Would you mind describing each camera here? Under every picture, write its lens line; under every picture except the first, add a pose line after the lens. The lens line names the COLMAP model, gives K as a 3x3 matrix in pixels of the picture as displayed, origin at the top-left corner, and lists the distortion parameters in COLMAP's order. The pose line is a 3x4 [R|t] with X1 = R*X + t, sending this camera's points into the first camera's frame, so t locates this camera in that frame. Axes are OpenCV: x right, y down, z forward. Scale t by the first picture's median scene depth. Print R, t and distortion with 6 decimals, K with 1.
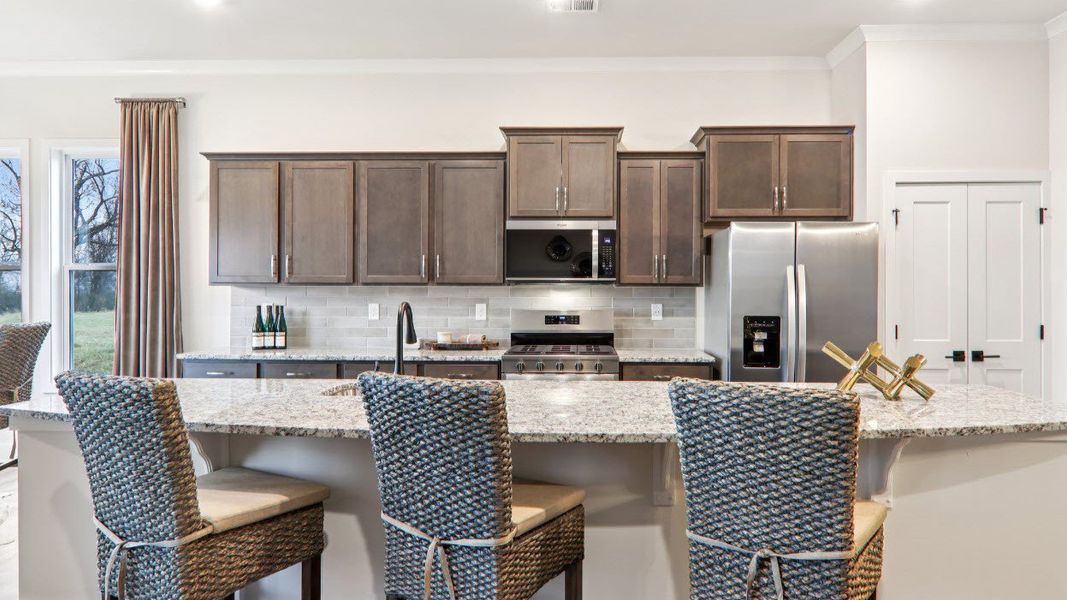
lens RADIAL K [[678.2, 0, 548.1], [0, 678.2, 288.7], [0, 0, 1]] dist [0.015570, -0.016104]
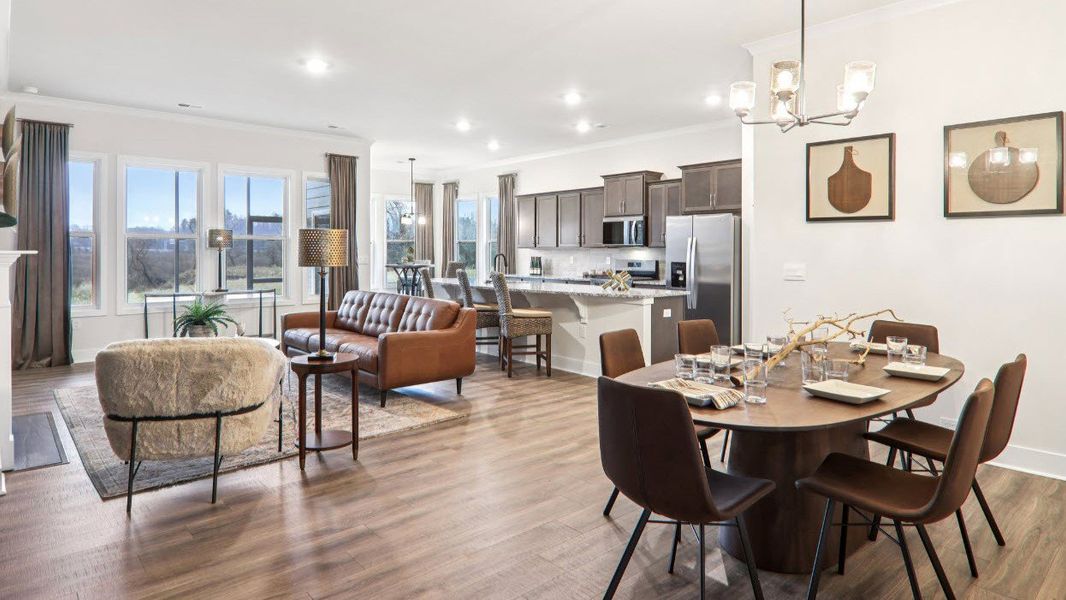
lens RADIAL K [[600.5, 0, 526.3], [0, 600.5, 249.7], [0, 0, 1]] dist [0.012339, -0.017766]
pose [[0.680828, -0.002574, -0.732439, 1.176657], [-0.001580, 0.999986, -0.004983, 0.011165], [0.732441, 0.004550, 0.680815, -0.491857]]
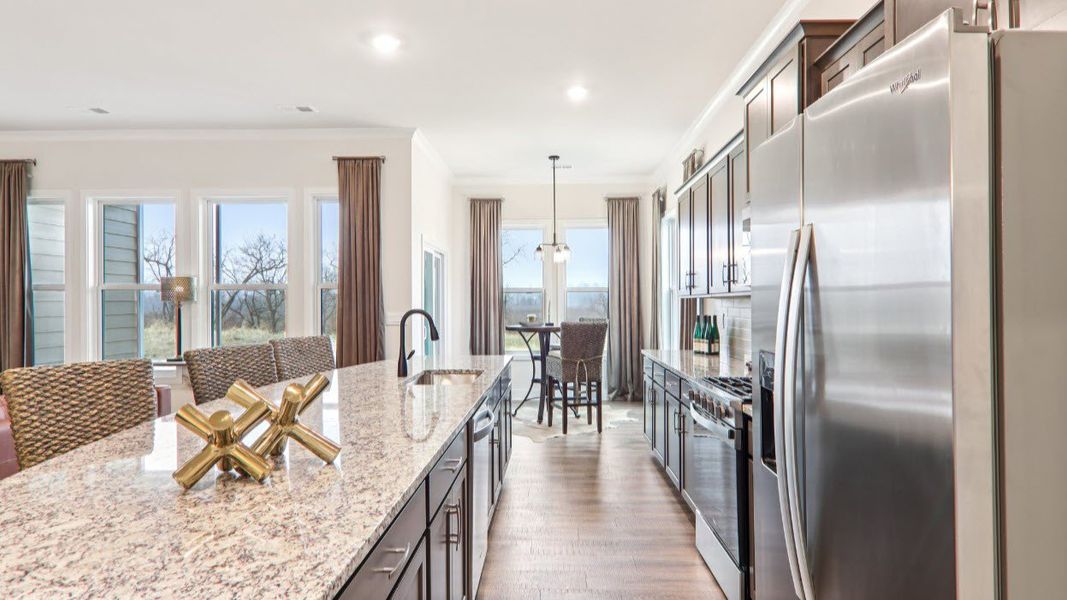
lens RADIAL K [[601.0, 0, 540.1], [0, 601.0, 306.9], [0, 0, 1]] dist [0.012339, -0.017766]
pose [[0.006503, 0.001905, -0.999977, 0.615994], [0.002173, 0.999996, 0.001920, 0.008724], [0.999976, -0.002186, 0.006499, 0.752701]]
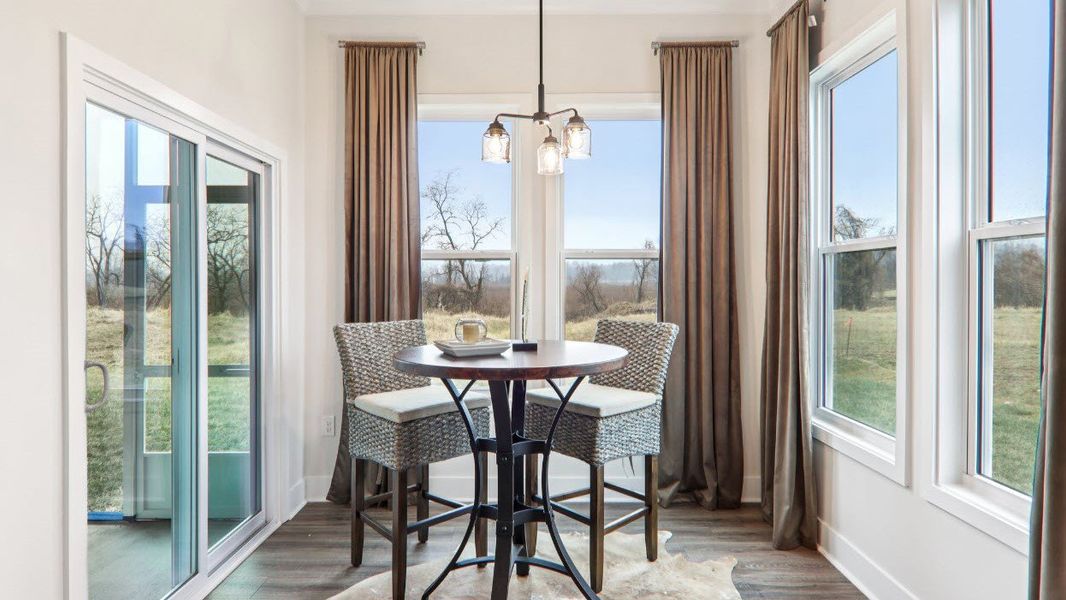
lens RADIAL K [[600.5, 0, 535.8], [0, 600.5, 284.9], [0, 0, 1]] dist [0.012339, -0.017766]
pose [[0.029371, 0.002876, -0.999564, -0.354158], [-0.001161, 0.999995, 0.002843, 0.001404], [0.999568, 0.001077, 0.029374, 0.779510]]
